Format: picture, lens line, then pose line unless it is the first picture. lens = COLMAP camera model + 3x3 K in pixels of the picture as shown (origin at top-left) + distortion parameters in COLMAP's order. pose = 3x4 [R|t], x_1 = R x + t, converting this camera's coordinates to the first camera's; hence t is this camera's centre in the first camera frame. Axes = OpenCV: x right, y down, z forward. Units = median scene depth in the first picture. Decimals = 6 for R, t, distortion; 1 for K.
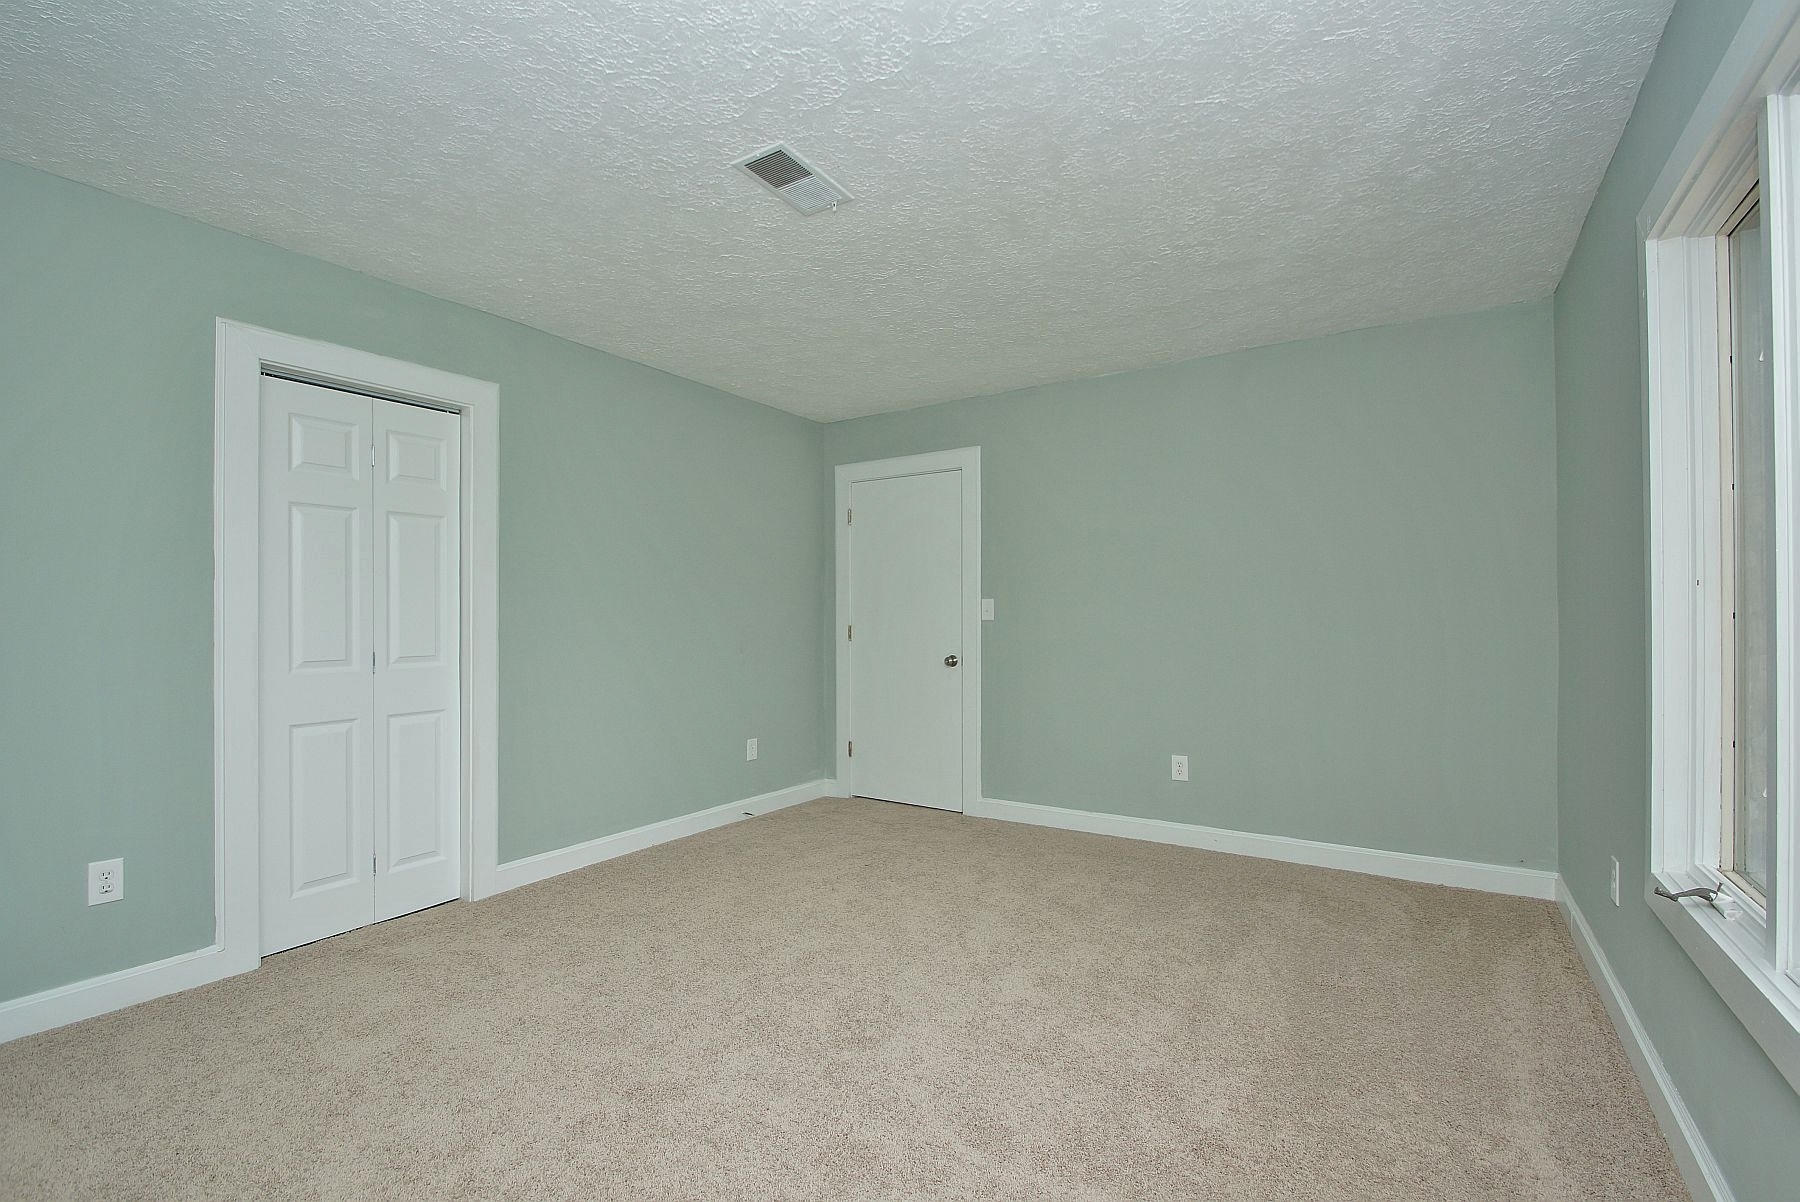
lens RADIAL K [[811.9, 0, 900.0], [0, 811.9, 601.0], [0, 0, 1]] dist [0.004521, -0.000385]
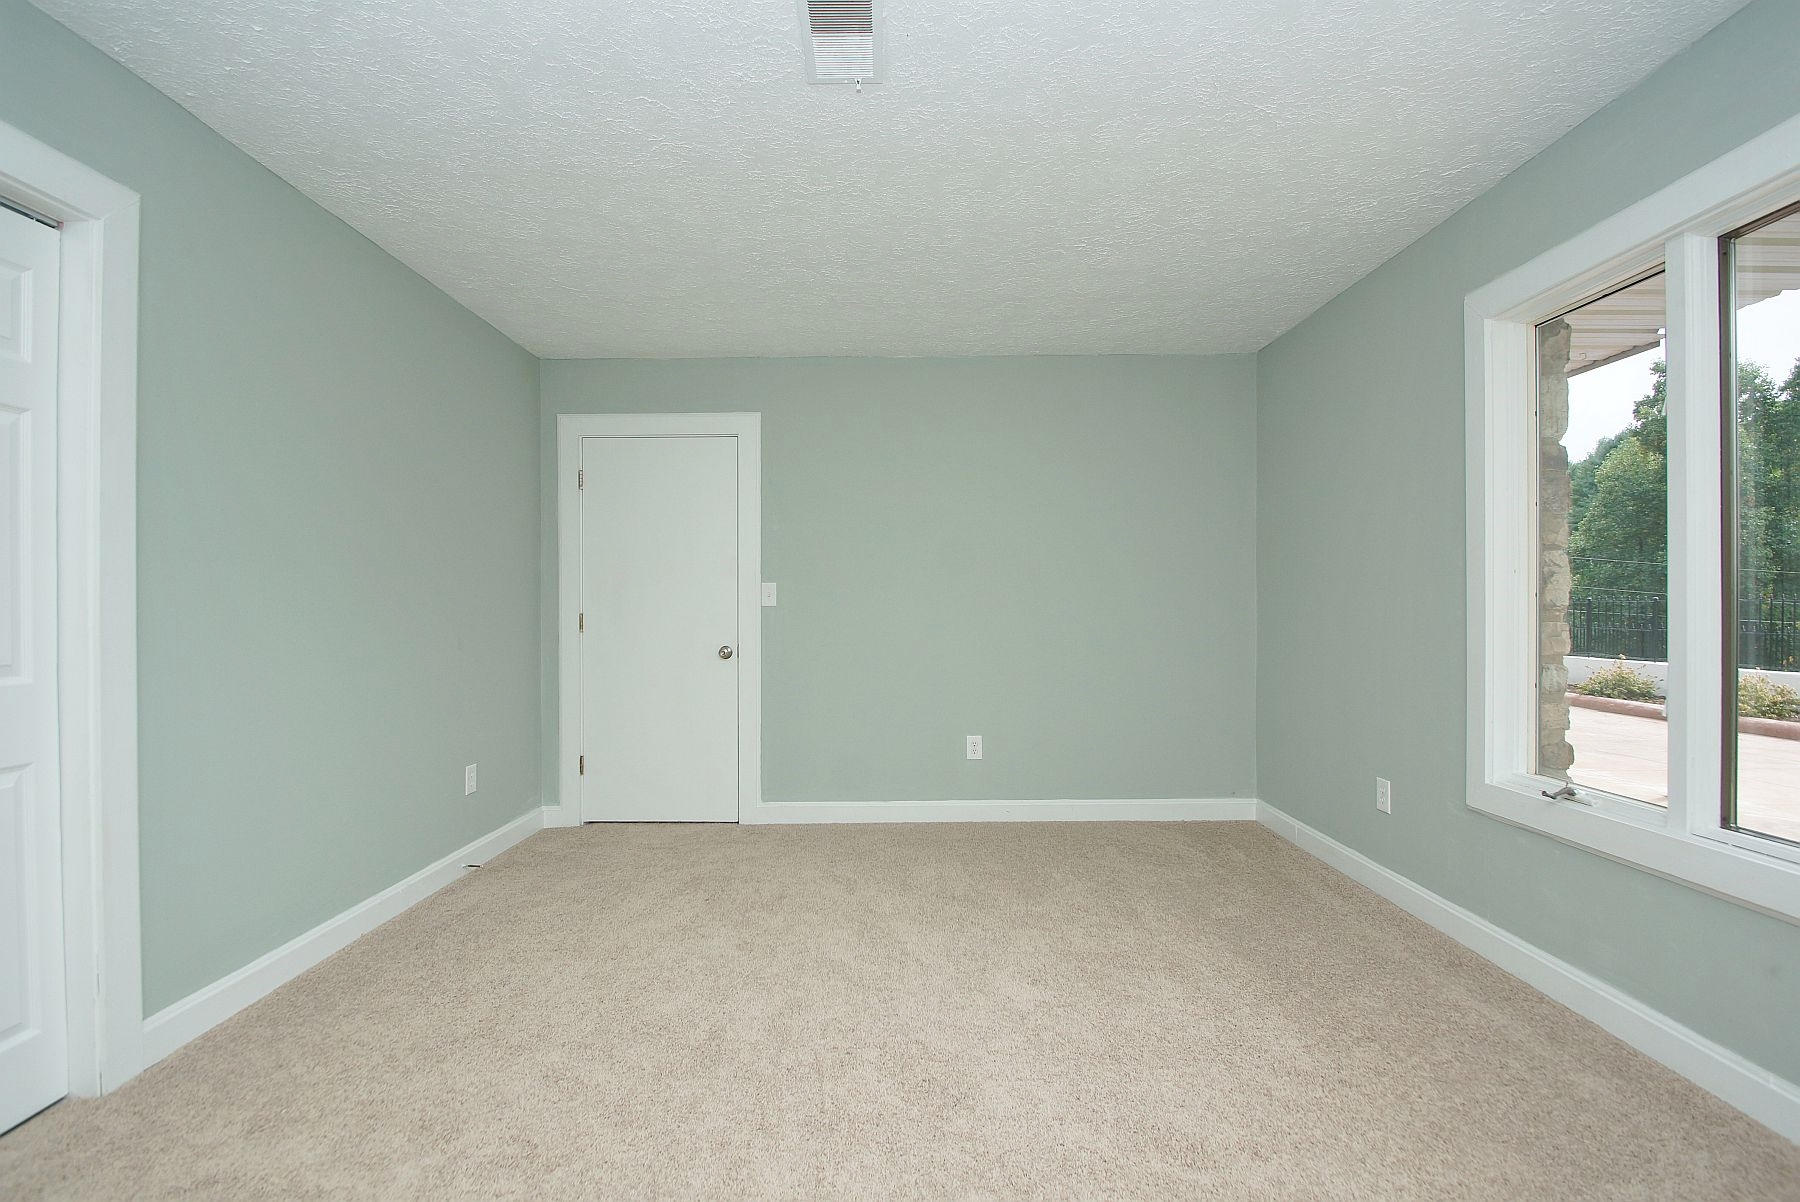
lens RADIAL K [[811.9, 0, 900.0], [0, 811.9, 601.0], [0, 0, 1]] dist [0.004521, -0.000385]
pose [[0.837895, 0.002724, 0.545824, -0.276143], [-0.007709, 0.999947, 0.006844, 0.011194], [-0.545777, -0.009943, 0.837872, 0.168045]]
